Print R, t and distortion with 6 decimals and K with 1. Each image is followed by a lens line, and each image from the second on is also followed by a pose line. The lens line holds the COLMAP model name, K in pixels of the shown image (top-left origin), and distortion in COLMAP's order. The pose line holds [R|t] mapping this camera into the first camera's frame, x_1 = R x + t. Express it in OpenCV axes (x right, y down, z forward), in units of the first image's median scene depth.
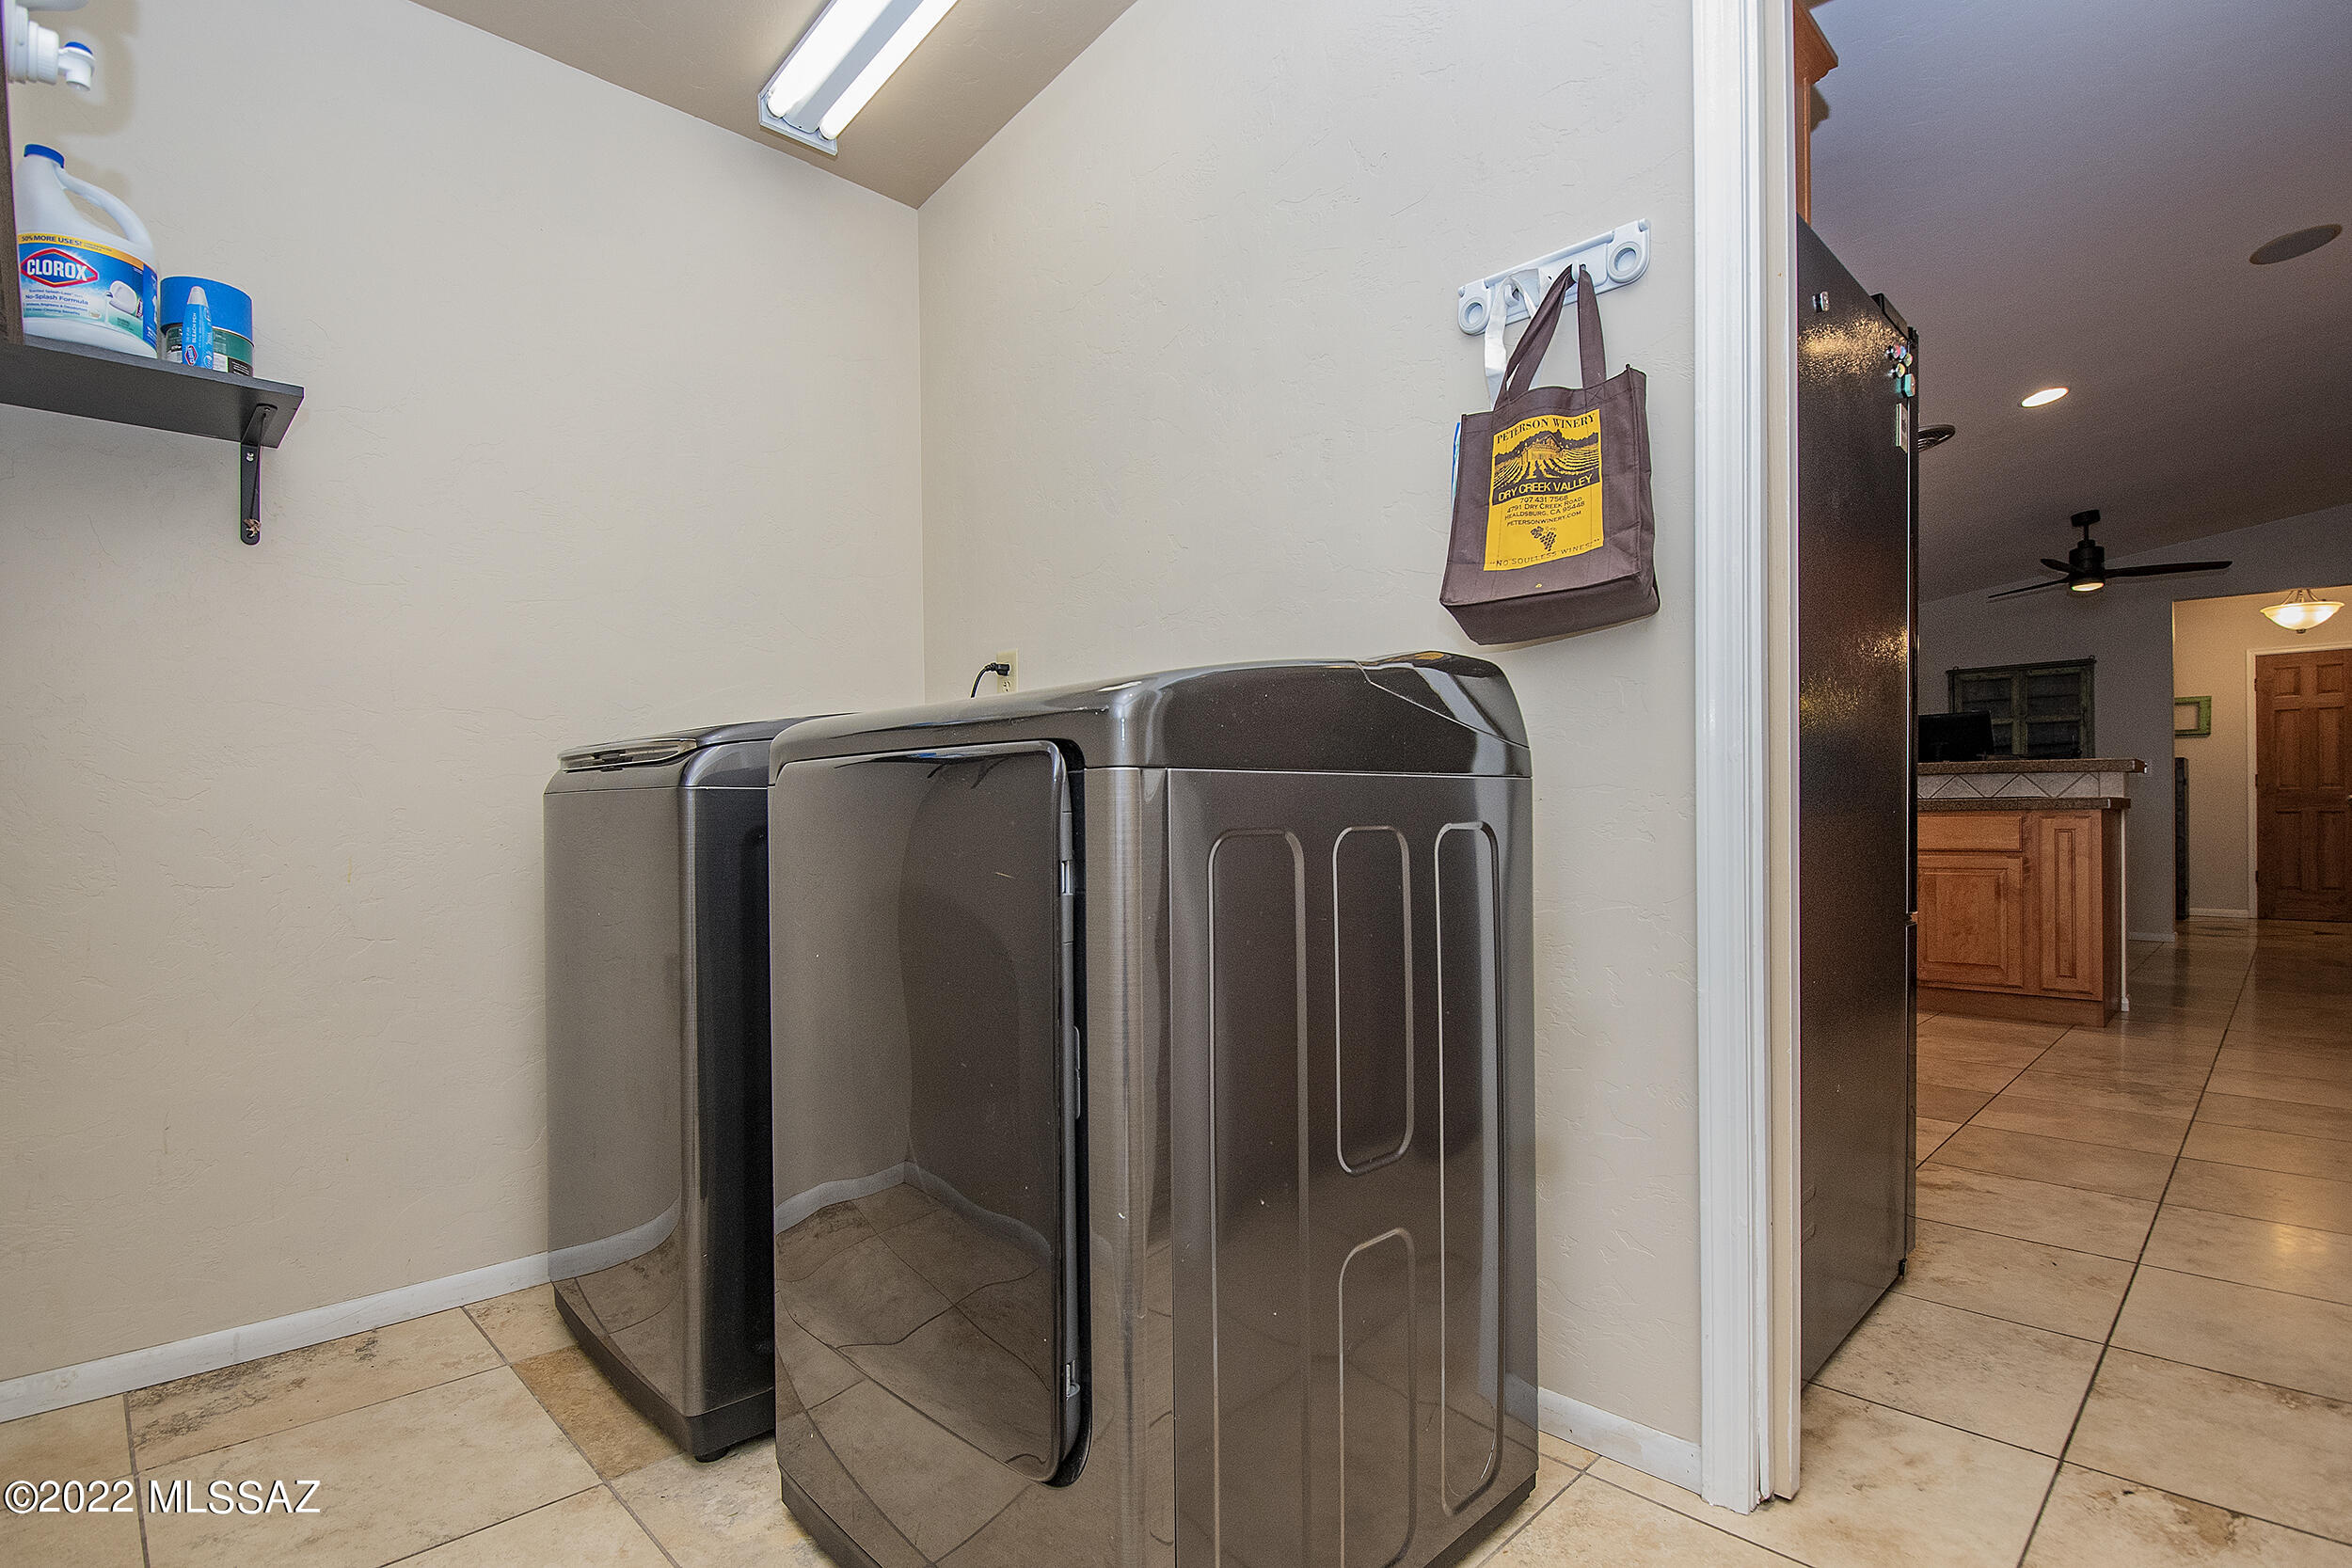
lens RADIAL K [[1132.9, 0, 1178.4], [0, 1132.9, 810.2], [0, 0, 1]] dist [-0.010131, -0.000796]
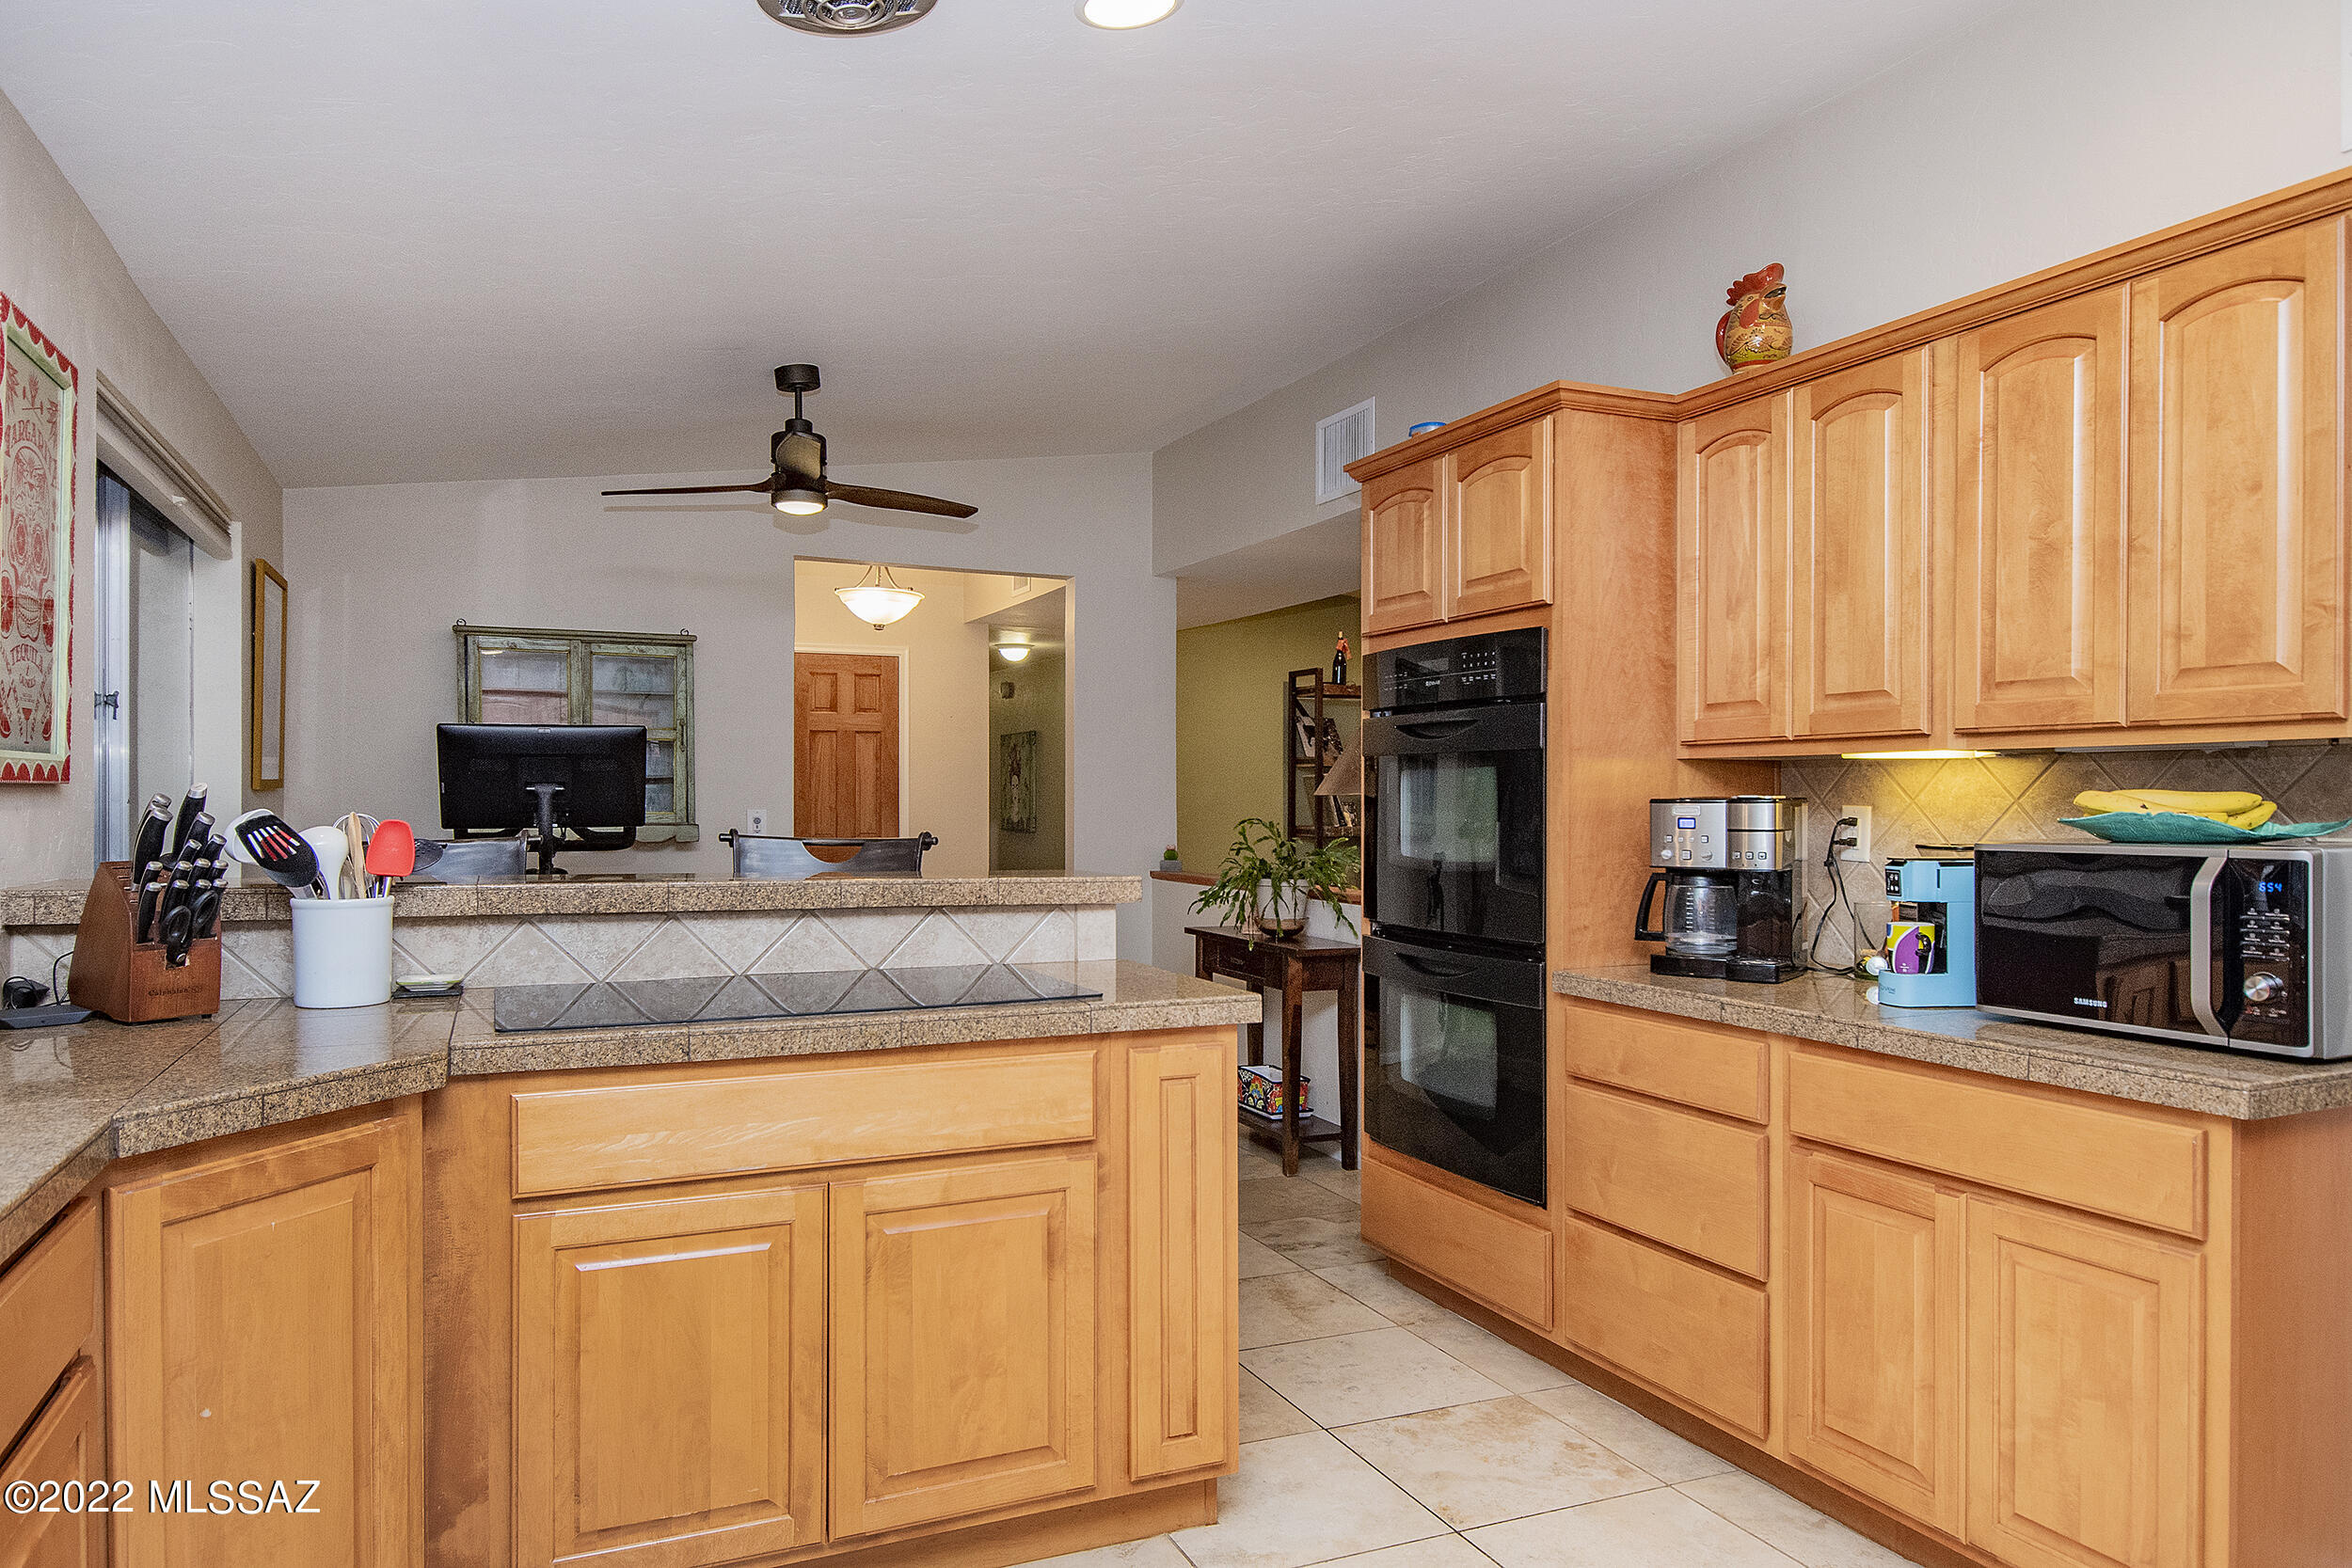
lens RADIAL K [[1522.6, 0, 1177.0], [0, 1522.6, 808.4], [0, 0, 1]] dist [-0.001213, -0.000156]
pose [[0.350423, -0.002429, 0.936589, 0.194137], [-0.004876, 0.999978, 0.004417, -0.059654], [-0.936579, -0.006114, 0.350403, 0.580608]]
